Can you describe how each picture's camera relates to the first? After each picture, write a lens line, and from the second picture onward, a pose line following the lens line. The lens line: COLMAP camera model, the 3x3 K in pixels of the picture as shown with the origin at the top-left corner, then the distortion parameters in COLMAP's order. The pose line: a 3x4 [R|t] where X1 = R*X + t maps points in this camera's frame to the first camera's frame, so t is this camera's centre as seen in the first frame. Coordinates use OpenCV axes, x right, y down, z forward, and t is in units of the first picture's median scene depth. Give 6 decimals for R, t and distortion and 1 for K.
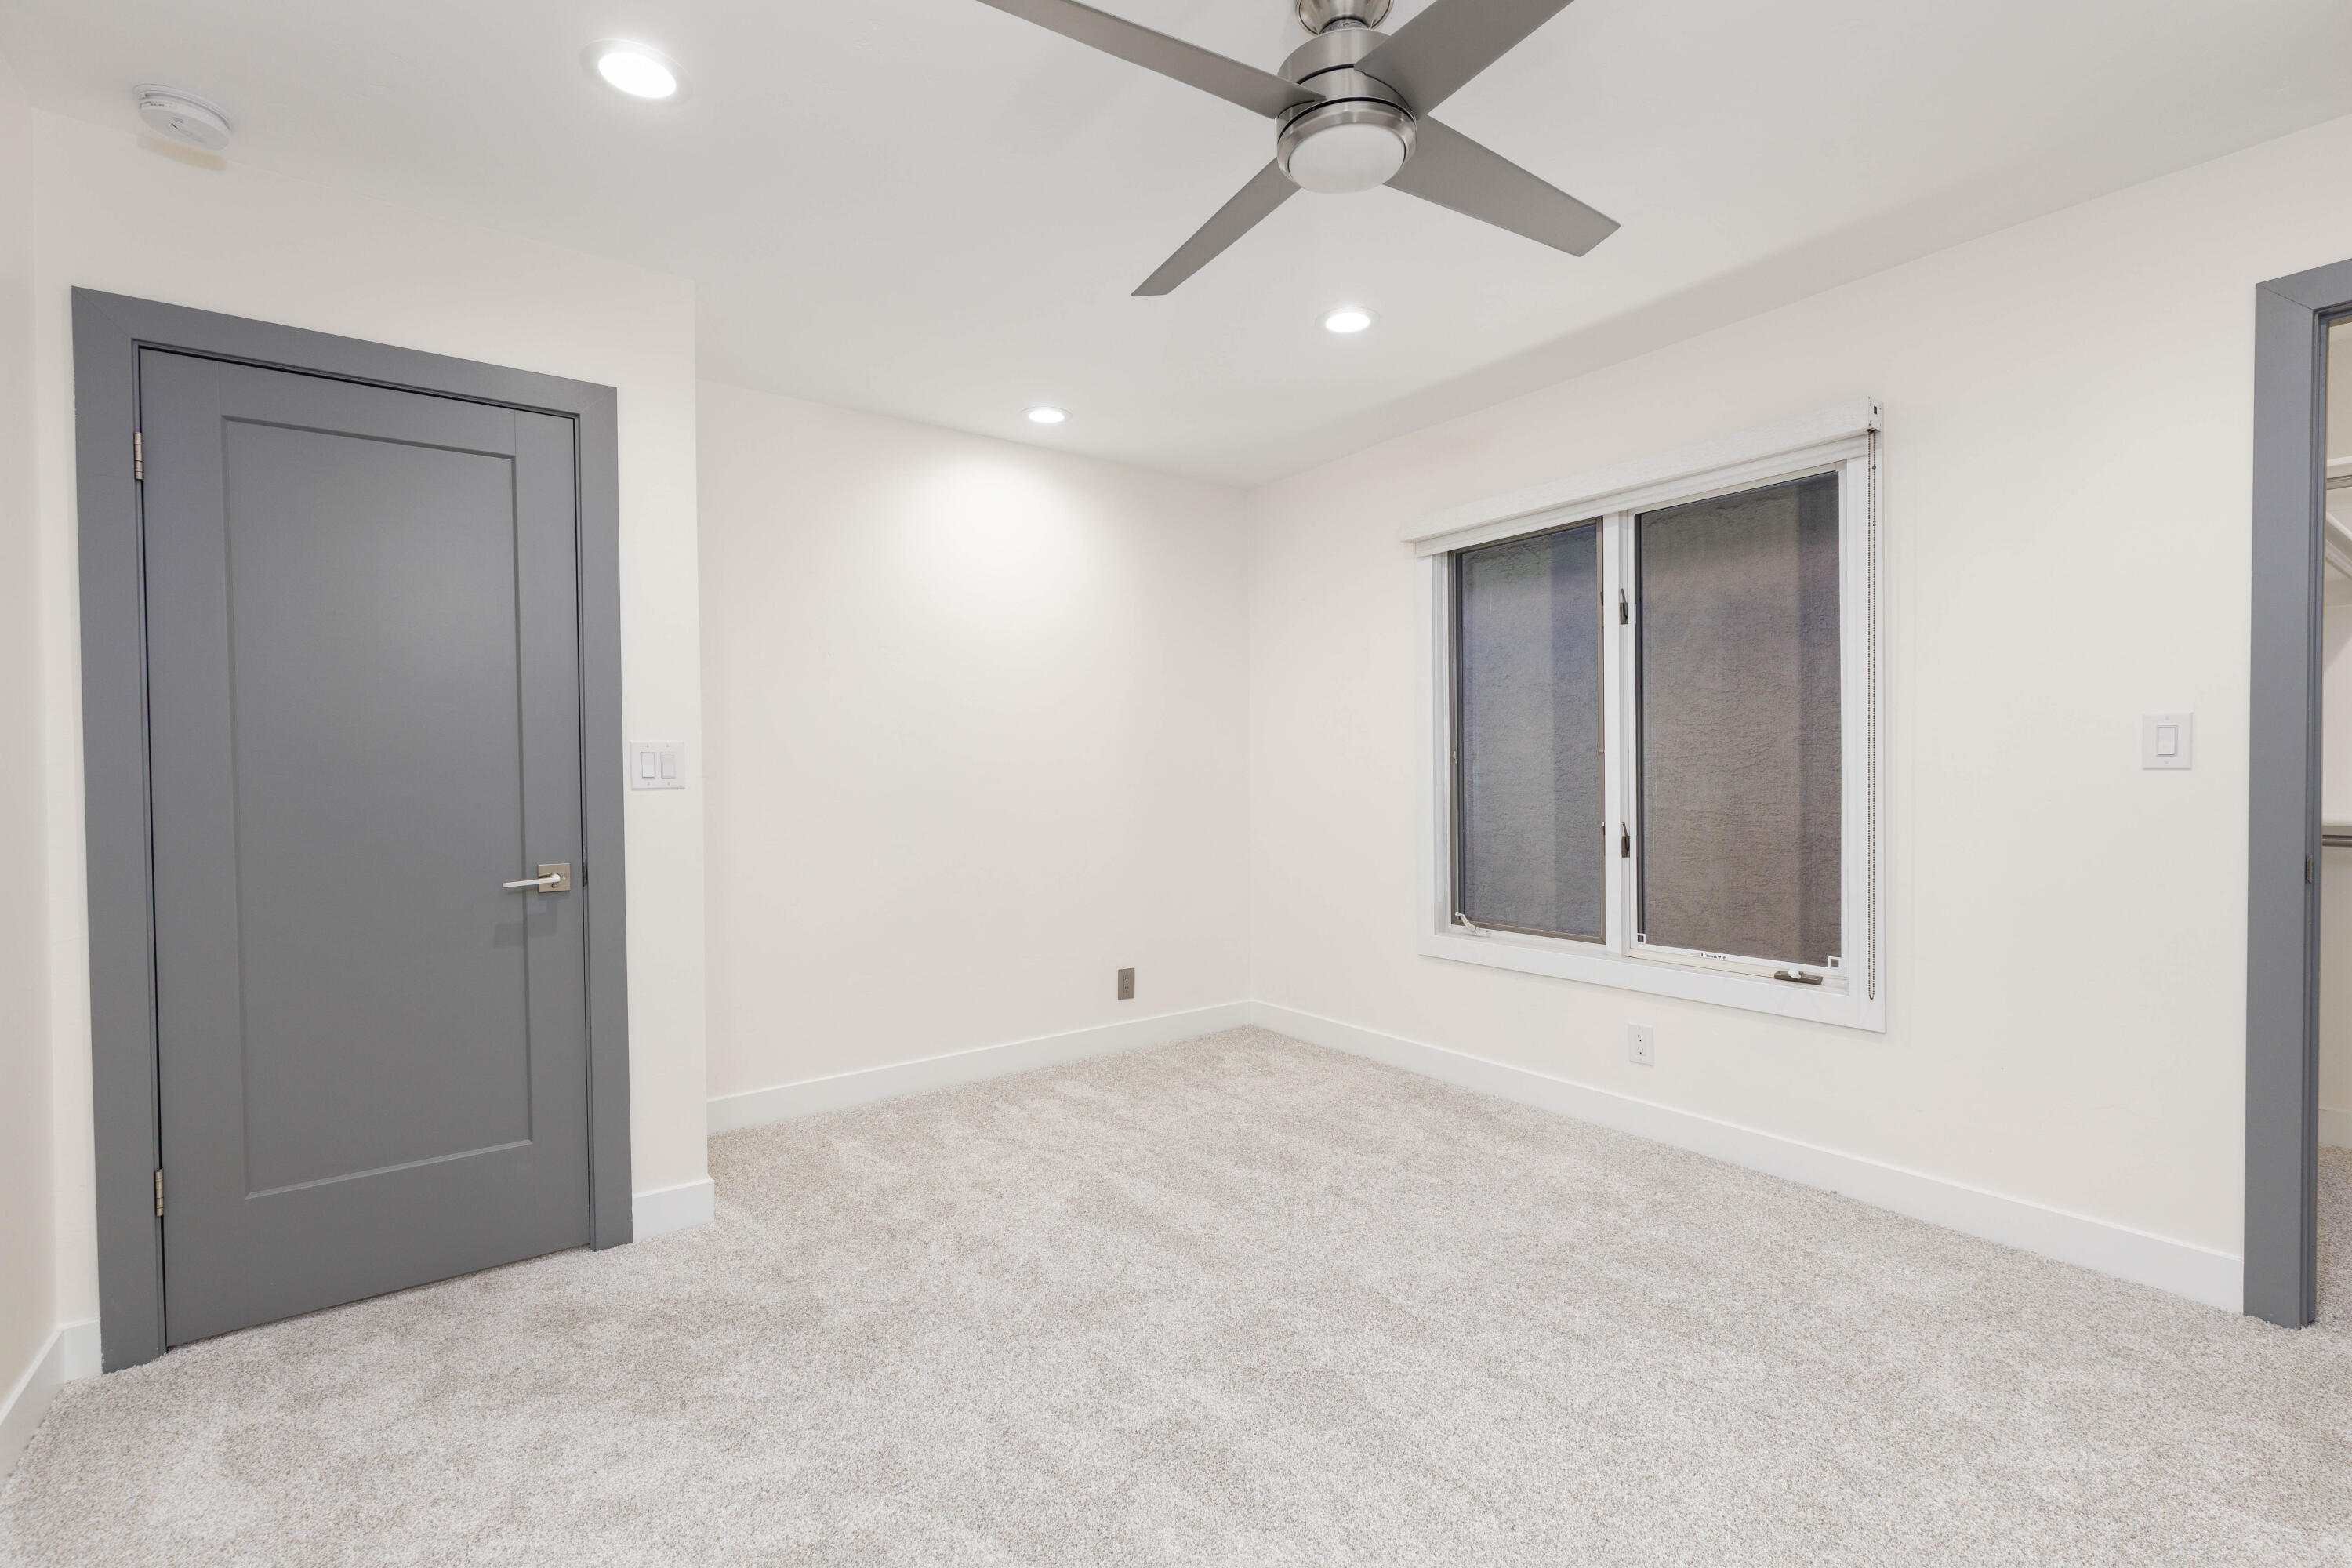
lens RADIAL K [[1044.2, 0, 1182.3], [0, 1044.2, 789.5], [0, 0, 1]] dist [-0.000929, 0.000158]
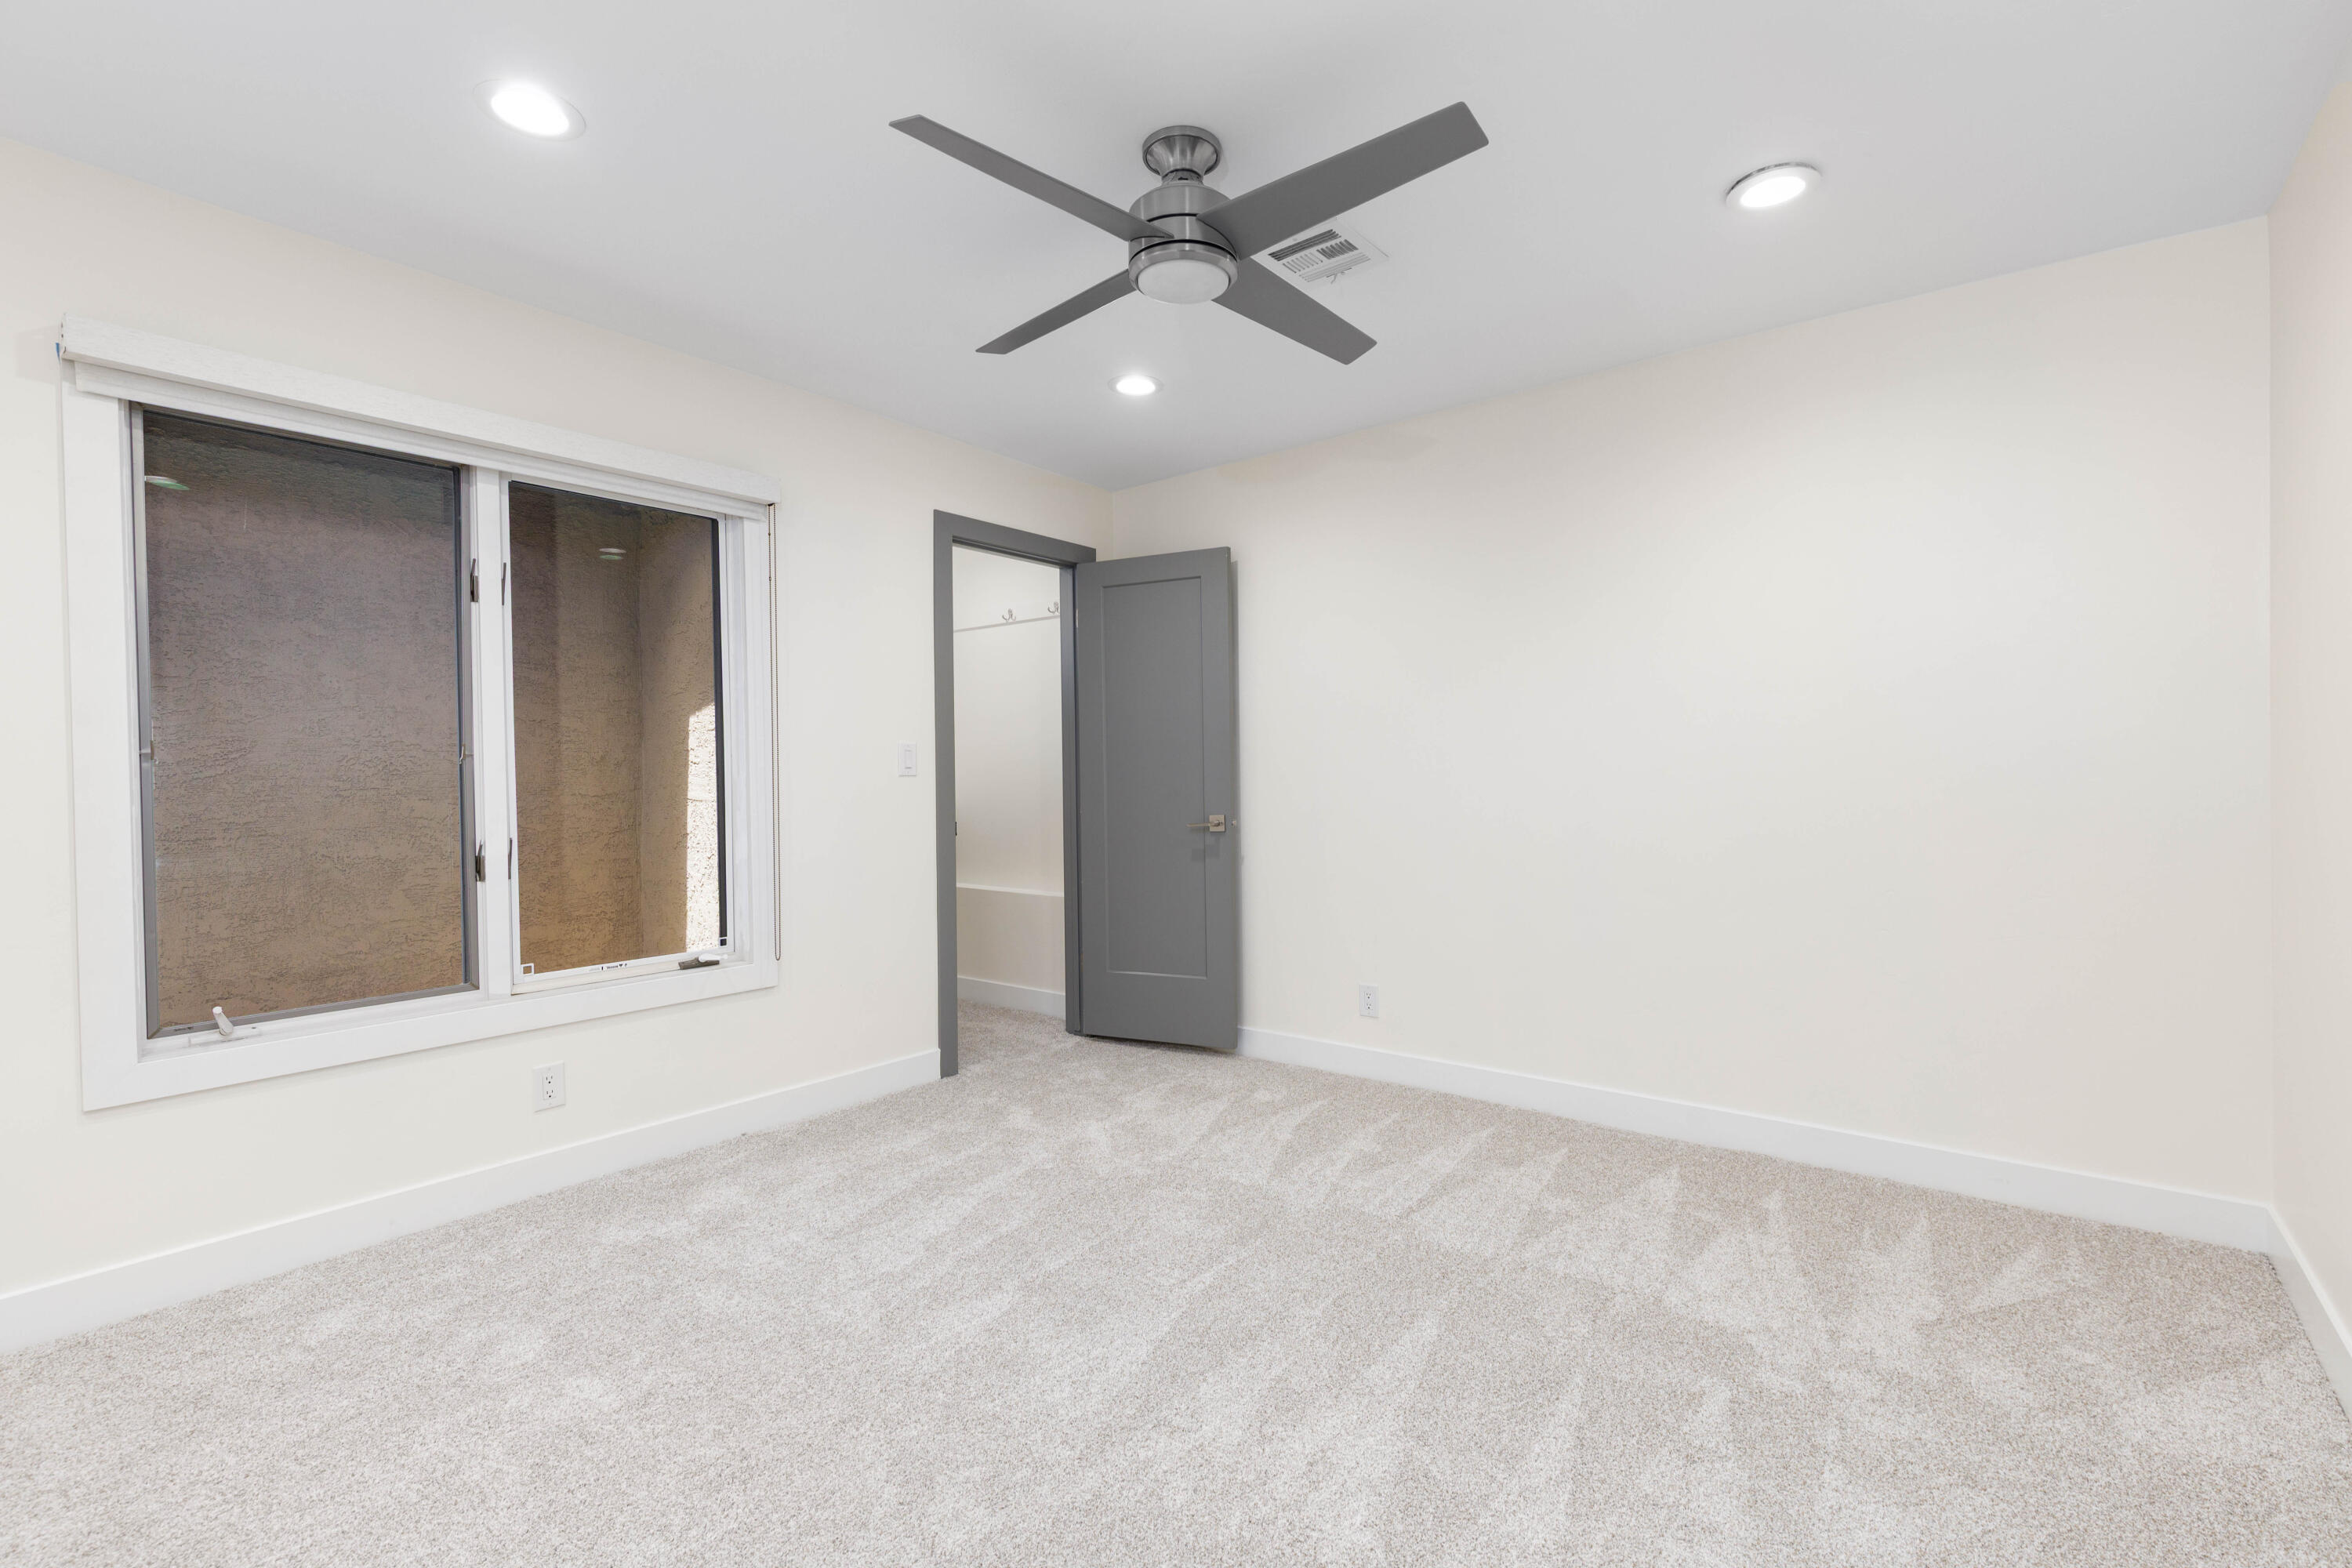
lens RADIAL K [[1044.2, 0, 1182.3], [0, 1044.2, 789.5], [0, 0, 1]] dist [-0.000929, 0.000158]
pose [[-0.261181, -0.003358, 0.965284, -0.545341], [0.024826, 0.999640, 0.010195, -0.002893], [-0.964971, 0.026626, -0.261003, 0.697627]]
